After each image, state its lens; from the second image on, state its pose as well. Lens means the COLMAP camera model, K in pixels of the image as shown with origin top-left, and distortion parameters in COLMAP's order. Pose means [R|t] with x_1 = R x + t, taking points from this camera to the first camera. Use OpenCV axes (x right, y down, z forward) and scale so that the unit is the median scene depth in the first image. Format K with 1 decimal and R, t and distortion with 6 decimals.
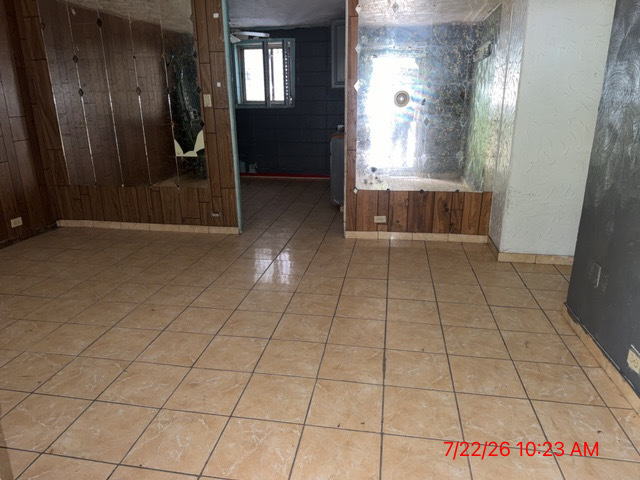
lens RADIAL K [[457.2, 0, 316.8], [0, 457.2, 243.2], [0, 0, 1]] dist [0.124018, -0.233750]
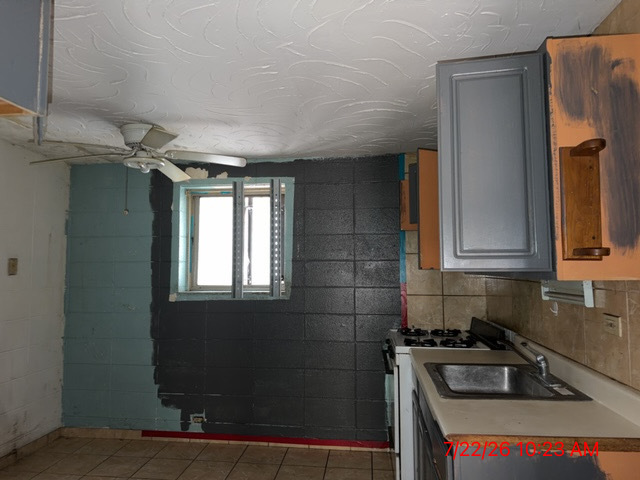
lens RADIAL K [[435.7, 0, 320.0], [0, 435.7, 240.0], [0, 0, 1]] dist [-0.002133, -0.019664]
pose [[0.998245, 0.013964, 0.057557, -0.043697], [0.008083, 0.930598, -0.365954, -0.179227], [-0.058673, 0.365777, 0.928851, 0.529687]]
